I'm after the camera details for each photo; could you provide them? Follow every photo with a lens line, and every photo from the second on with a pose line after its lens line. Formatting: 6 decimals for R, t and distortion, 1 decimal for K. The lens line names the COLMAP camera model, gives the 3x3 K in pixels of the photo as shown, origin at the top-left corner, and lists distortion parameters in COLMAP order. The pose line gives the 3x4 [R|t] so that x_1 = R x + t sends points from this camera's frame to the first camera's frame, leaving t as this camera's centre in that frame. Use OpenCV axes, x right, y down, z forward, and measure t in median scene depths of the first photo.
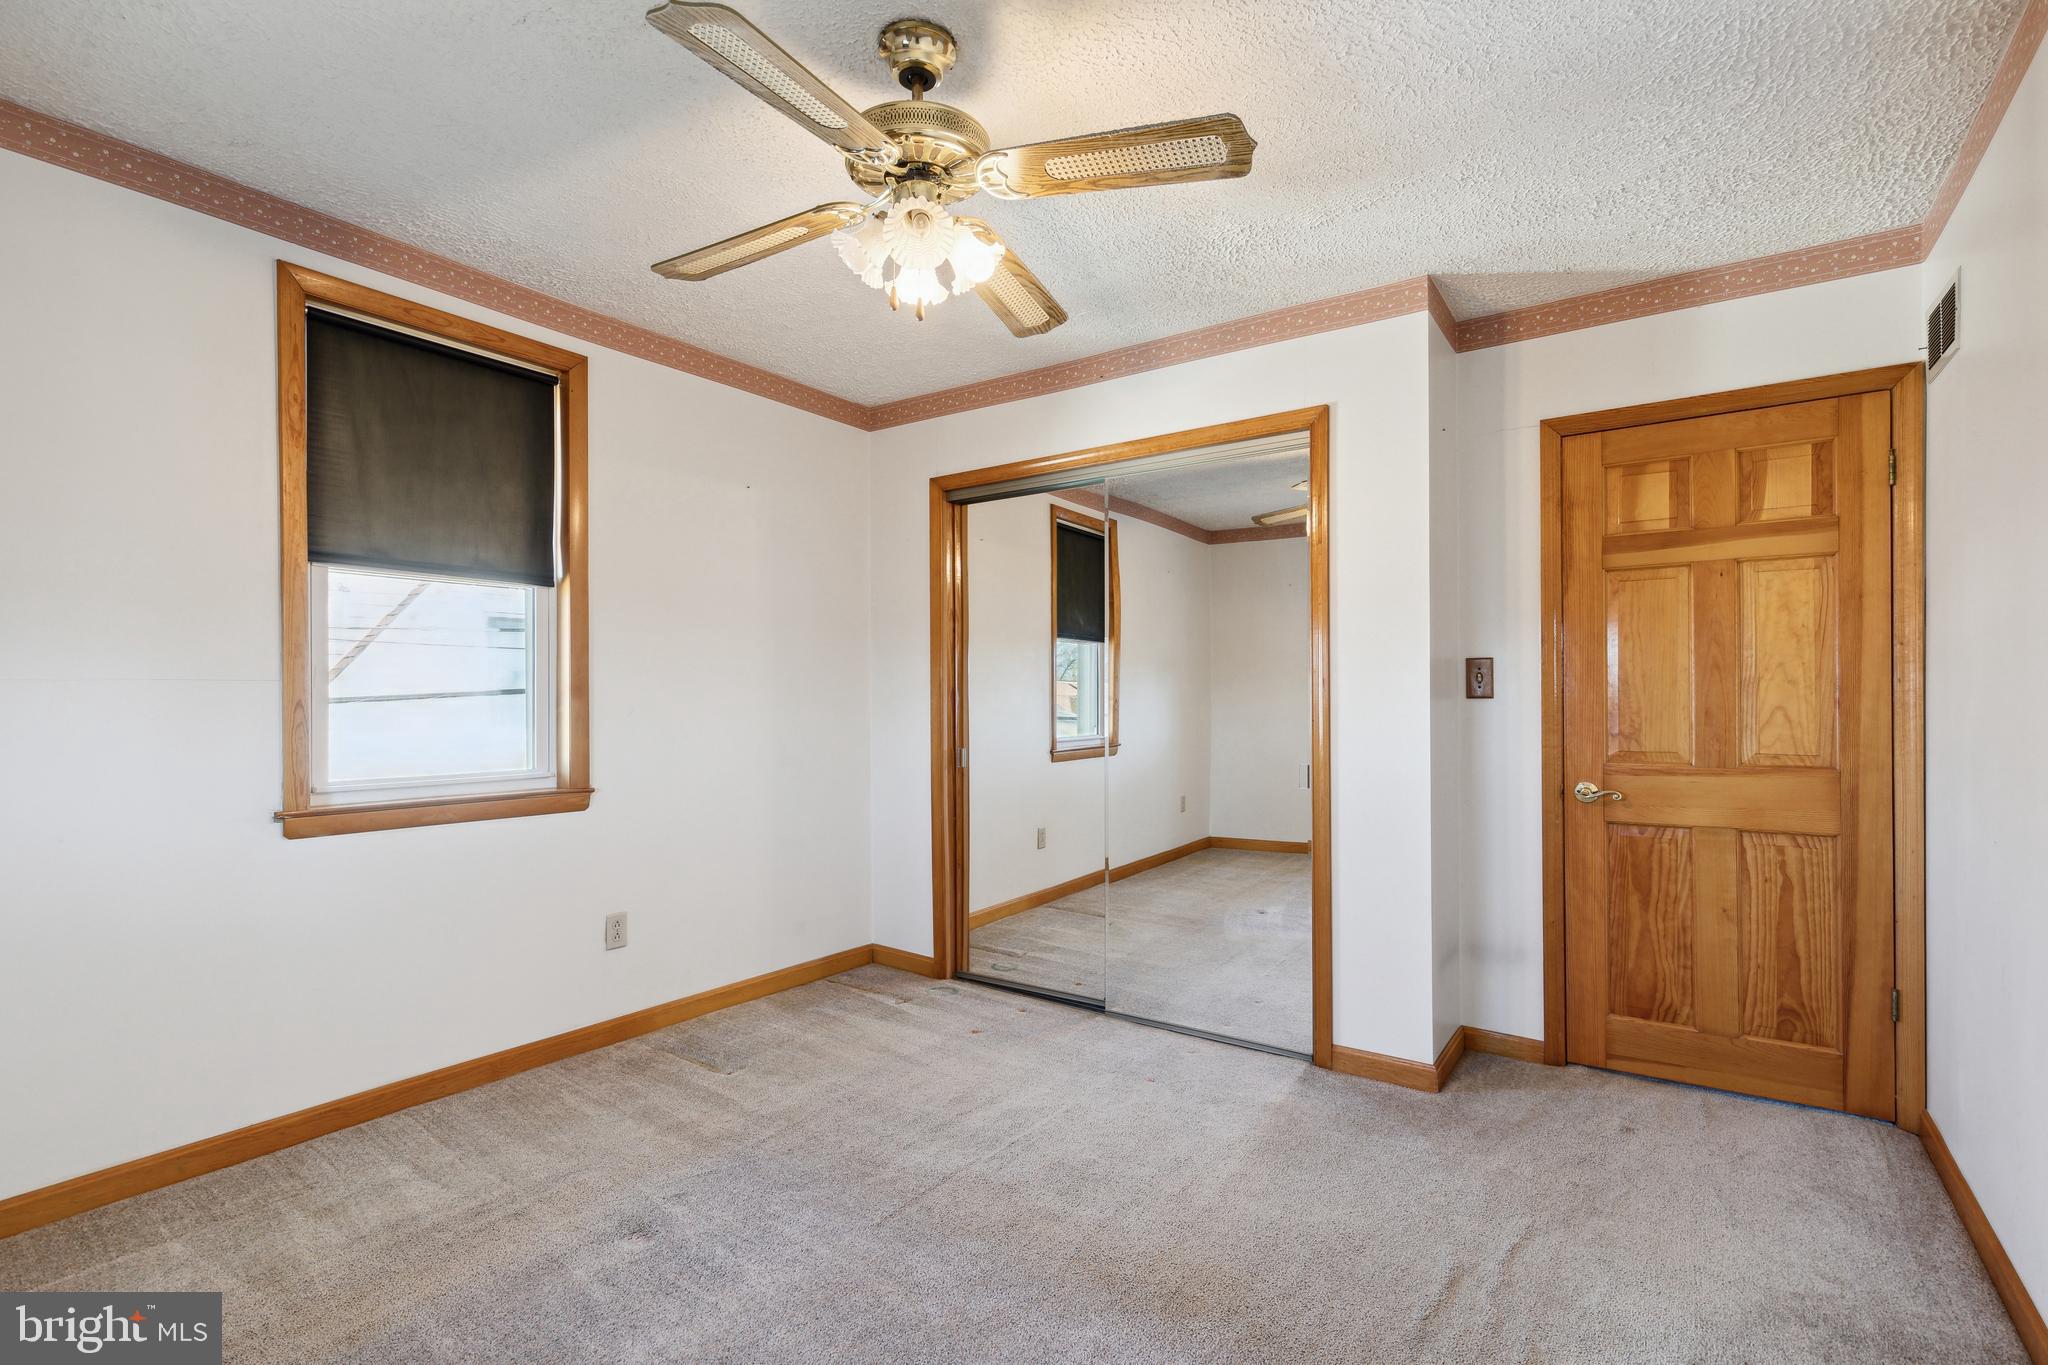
lens RADIAL K [[944.7, 0, 1031.4], [0, 944.7, 691.6], [0, 0, 1]] dist [-0.001190, -0.000455]
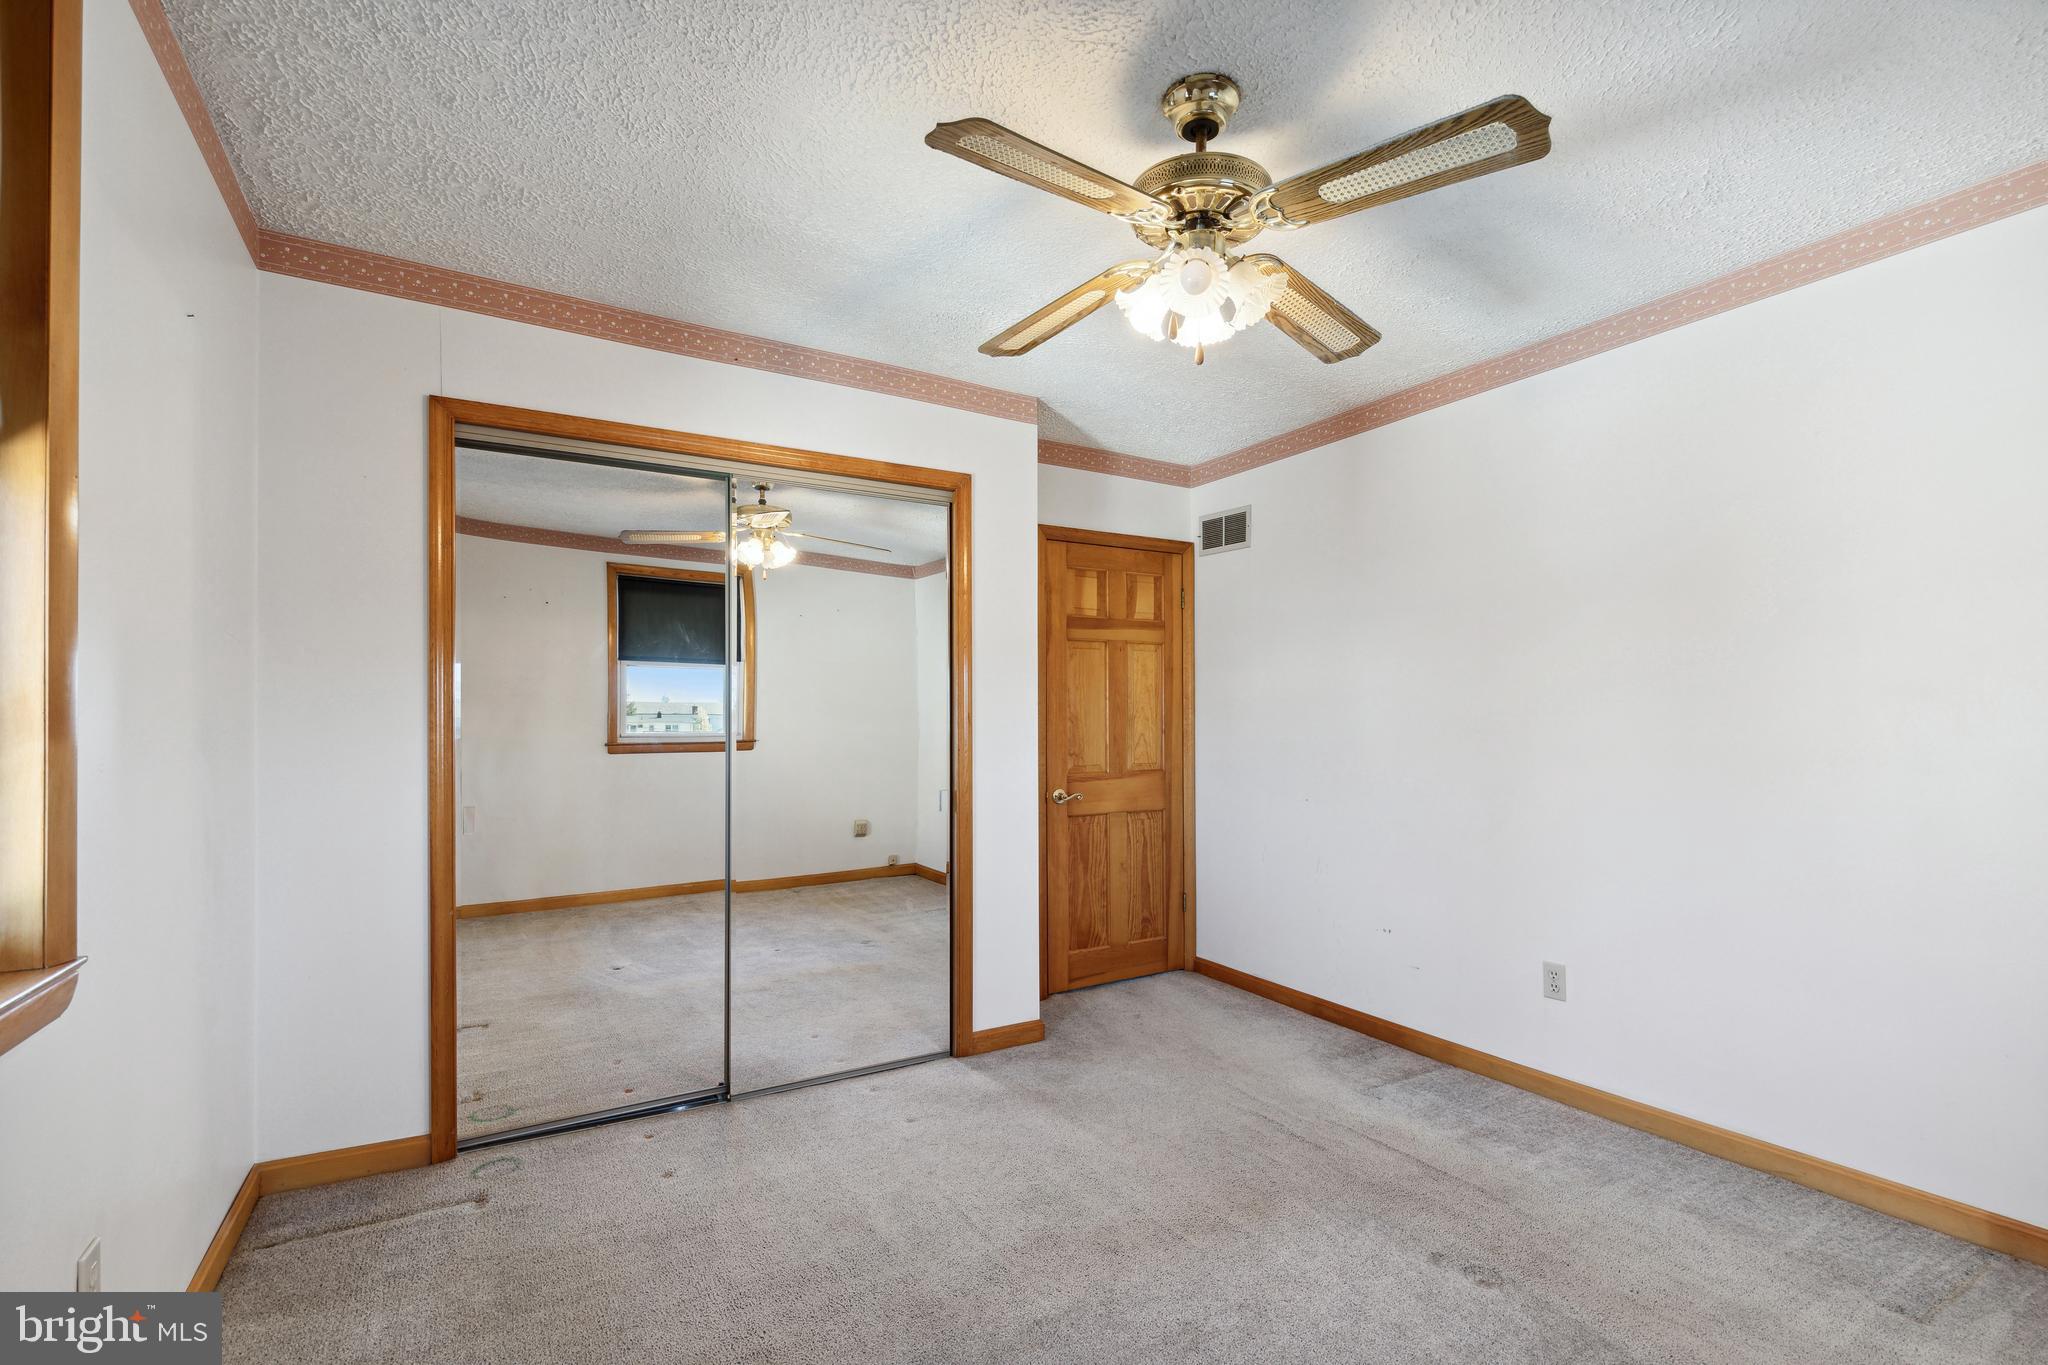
lens RADIAL K [[923.6, 0, 1028.0], [0, 923.6, 710.5], [0, 0, 1]] dist [0.003392, -0.000331]
pose [[0.411500, 0.014800, 0.911290, -0.722973], [-0.003786, 0.999887, -0.014529, -0.000845], [-0.911402, 0.002528, 0.411510, 0.506565]]
